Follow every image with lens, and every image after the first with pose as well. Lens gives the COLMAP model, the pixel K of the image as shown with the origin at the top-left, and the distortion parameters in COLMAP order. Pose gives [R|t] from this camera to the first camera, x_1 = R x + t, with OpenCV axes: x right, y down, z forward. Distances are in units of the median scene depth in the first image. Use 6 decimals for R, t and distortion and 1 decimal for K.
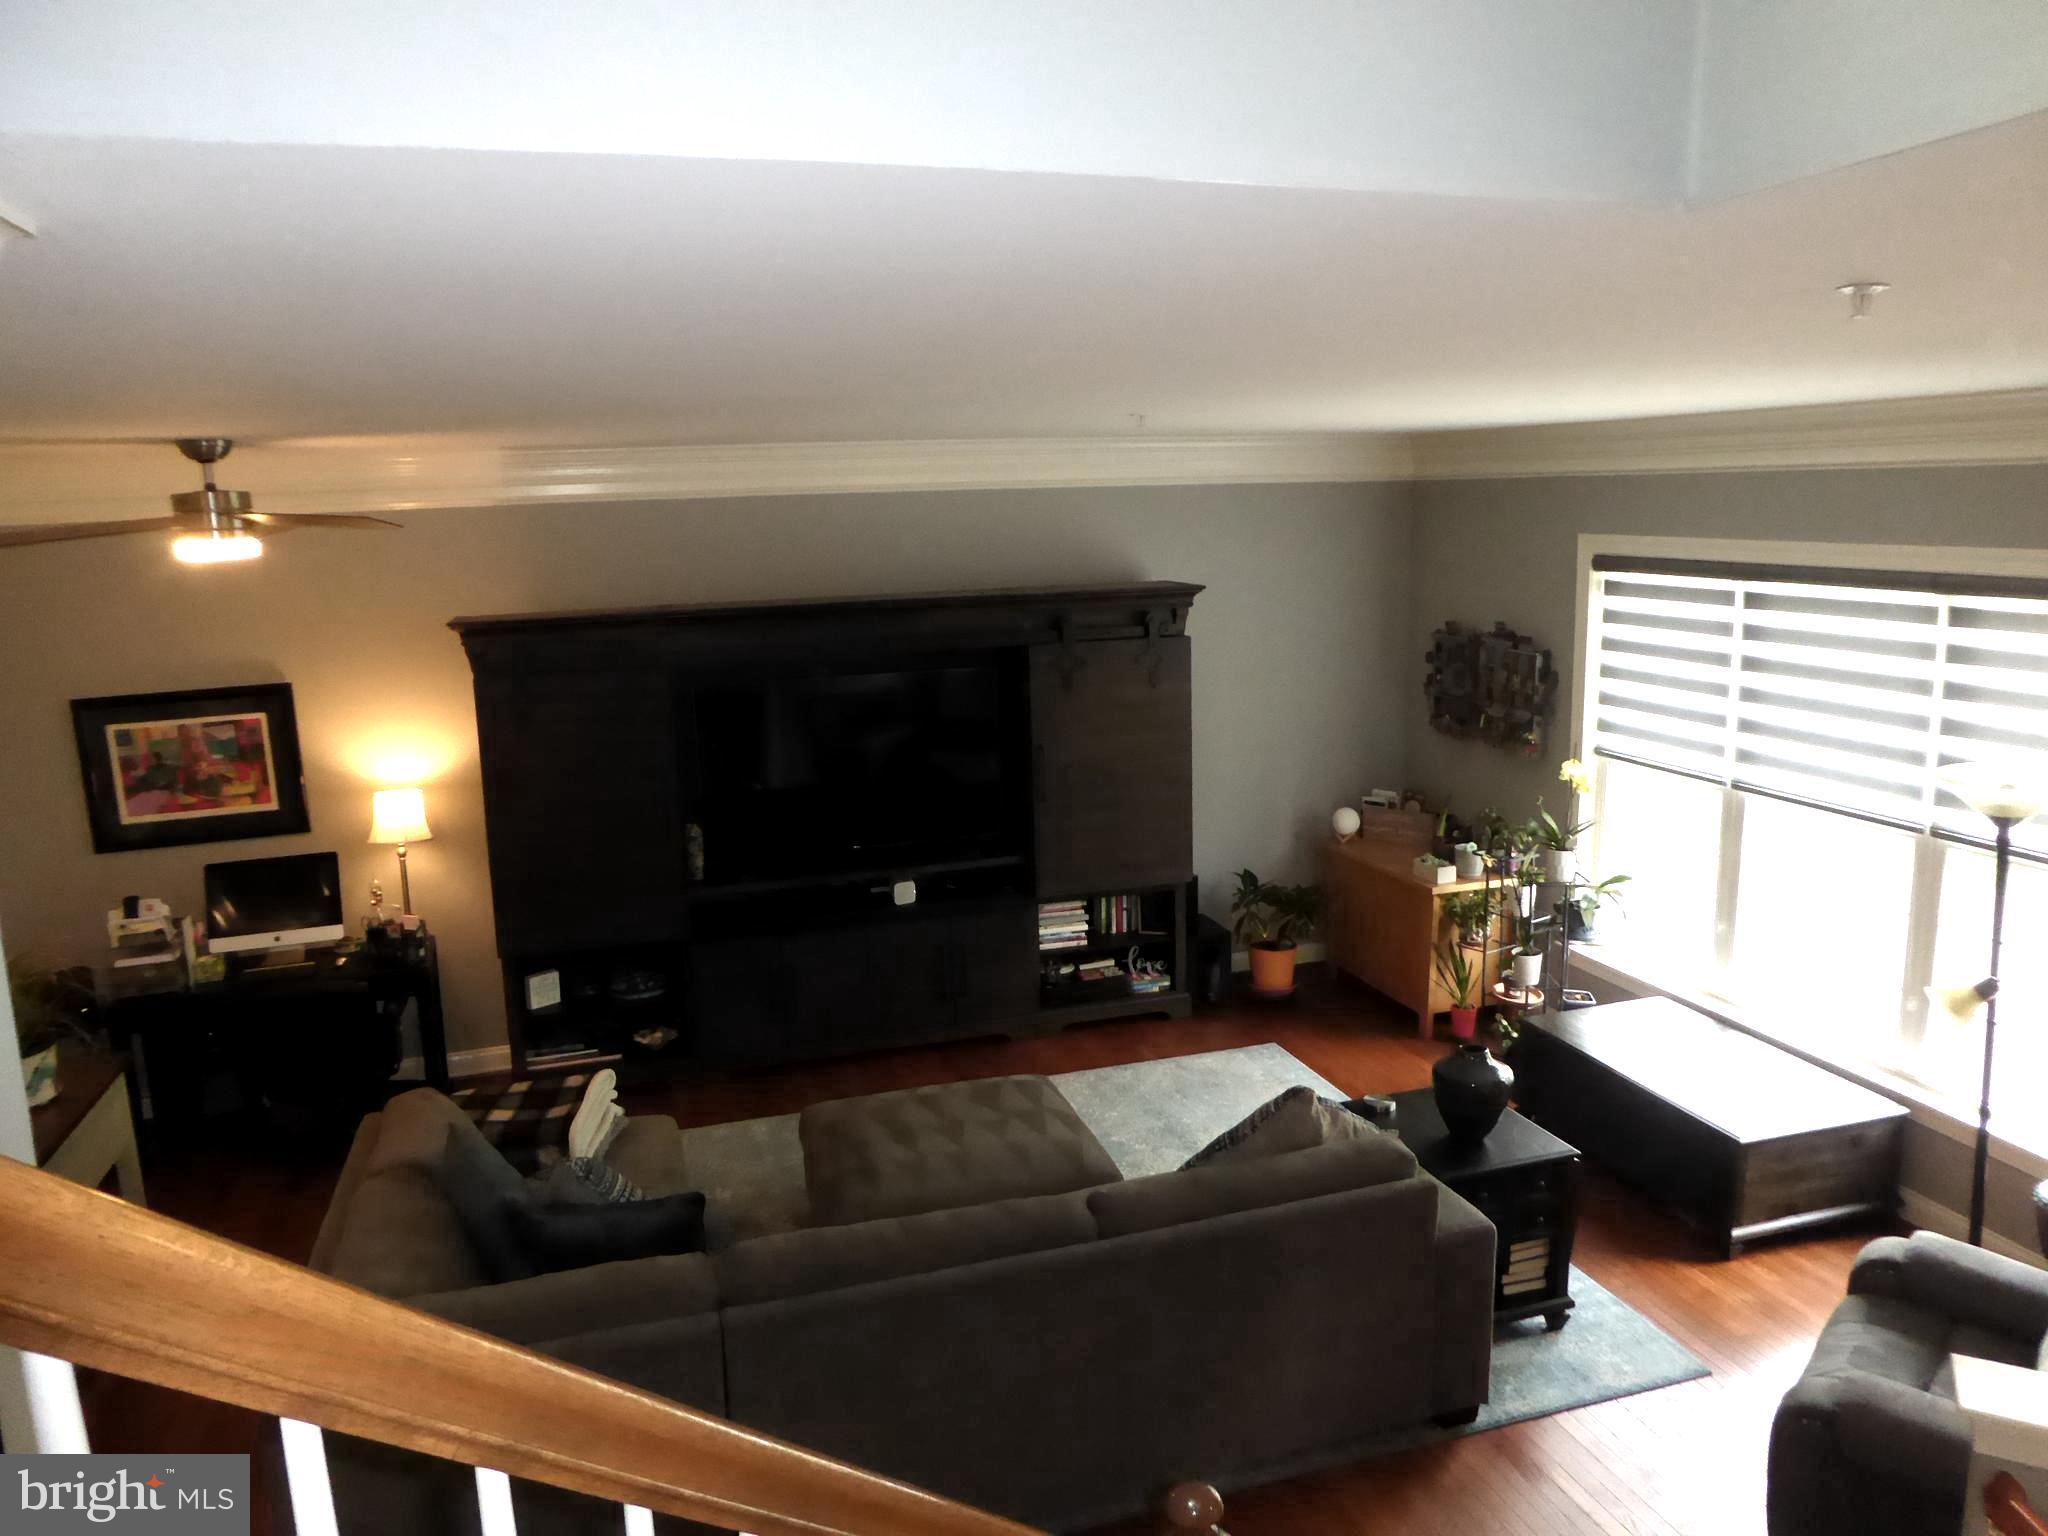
lens RADIAL K [[1477.4, 0, 1033.6], [0, 1477.4, 728.5], [0, 0, 1]] dist [-0.019625, -0.005239]
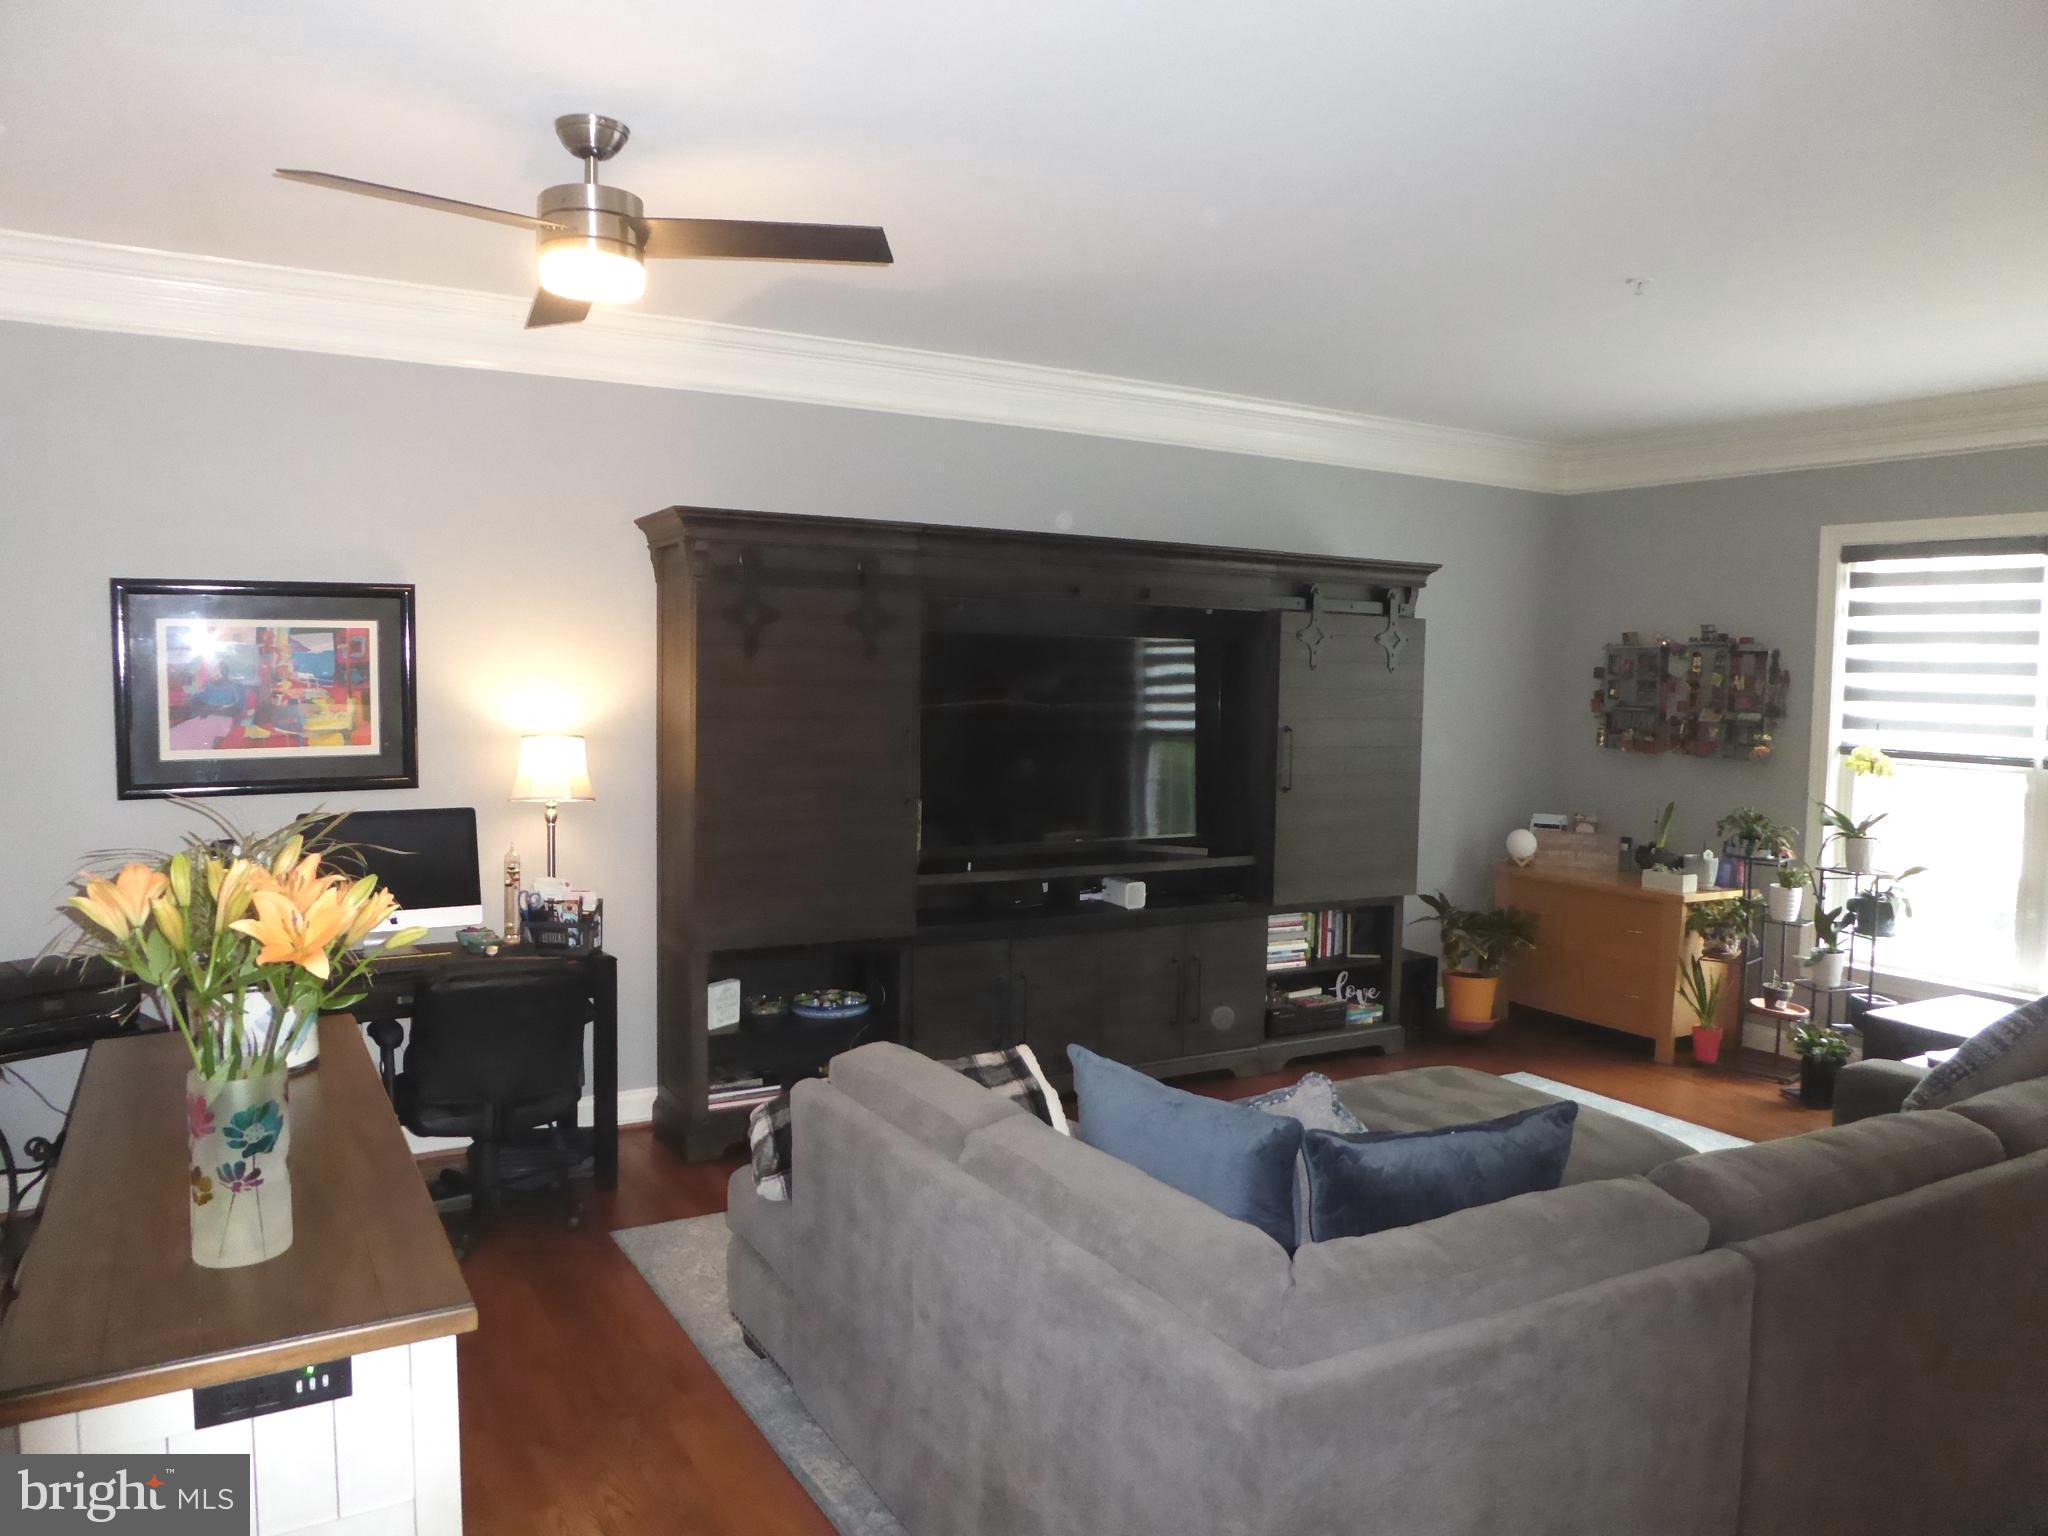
lens RADIAL K [[1486.5, 0, 1027.4], [0, 1486.5, 758.8], [0, 0, 1]] dist [-0.032266, -0.005577]
pose [[0.971379, 0.035484, 0.234868, -0.373539], [-0.012320, 0.994975, -0.099368, 0.127738], [-0.237214, 0.093630, 0.966935, 0.206162]]
